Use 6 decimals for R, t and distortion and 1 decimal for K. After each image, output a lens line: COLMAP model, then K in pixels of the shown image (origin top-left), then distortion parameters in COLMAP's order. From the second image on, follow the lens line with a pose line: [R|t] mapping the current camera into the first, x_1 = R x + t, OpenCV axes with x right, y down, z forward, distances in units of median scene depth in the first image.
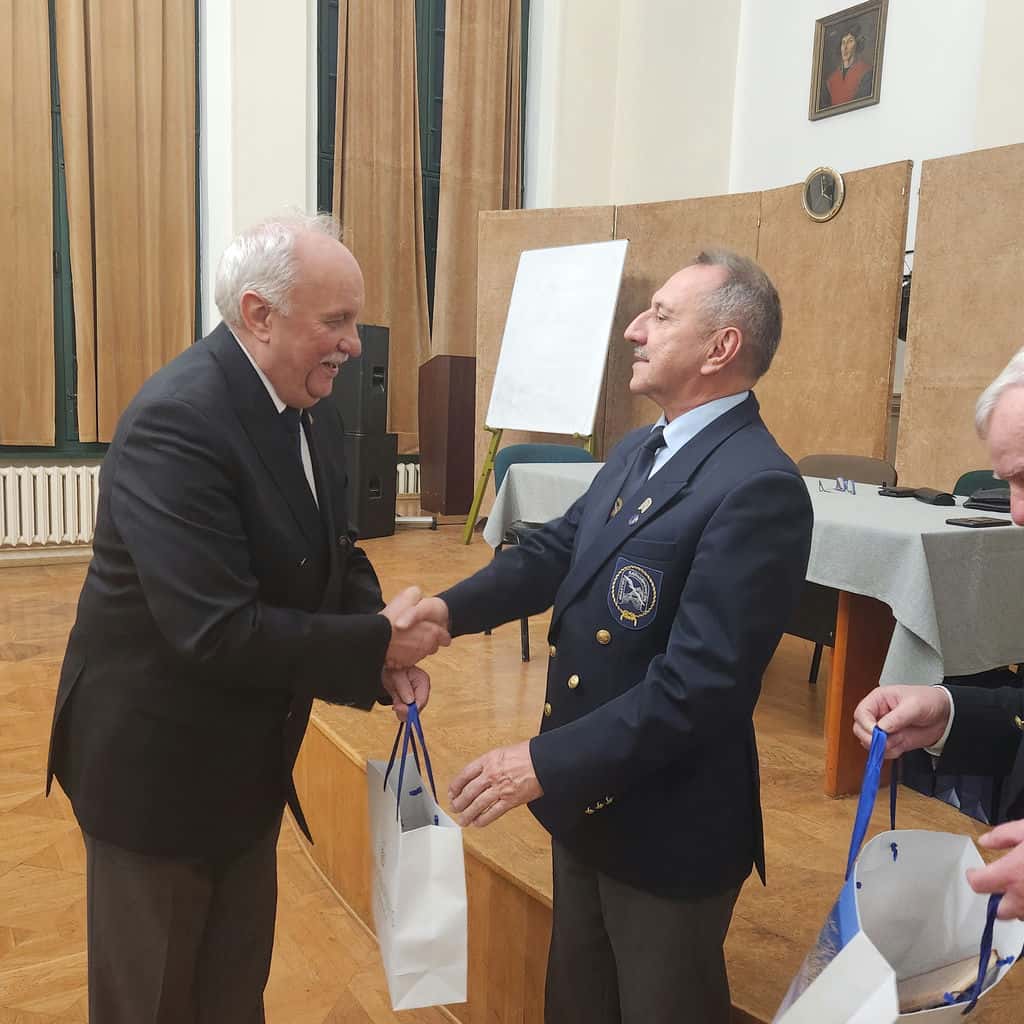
lens RADIAL K [[886.2, 0, 511.1], [0, 886.2, 508.0], [0, 0, 1]] dist [0.073547, -0.061679]
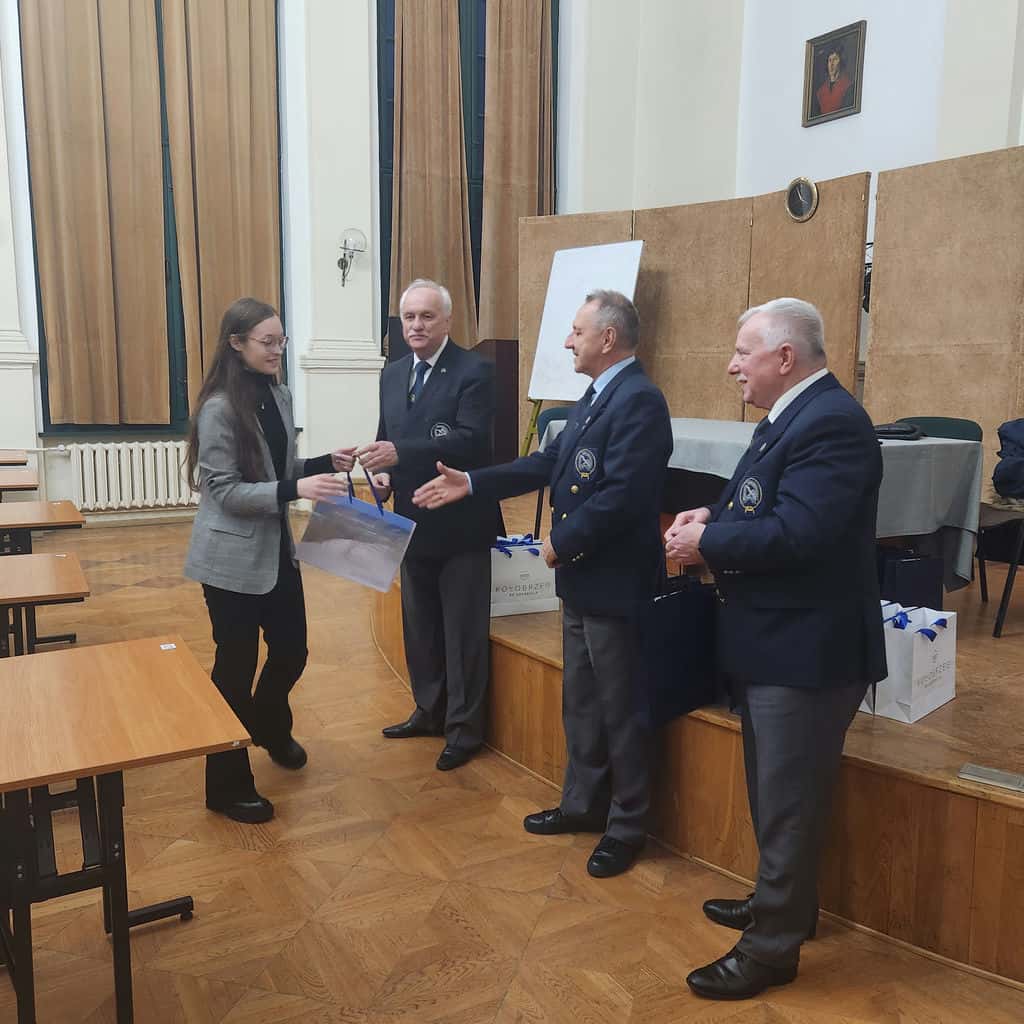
lens RADIAL K [[886.2, 0, 511.1], [0, 886.2, 508.0], [0, 0, 1]] dist [0.073547, -0.061679]
pose [[0.998896, -0.018513, -0.043173, -0.002166], [0.019402, 0.999606, 0.020264, 0.030974], [0.042781, -0.021079, 0.998862, -0.200051]]
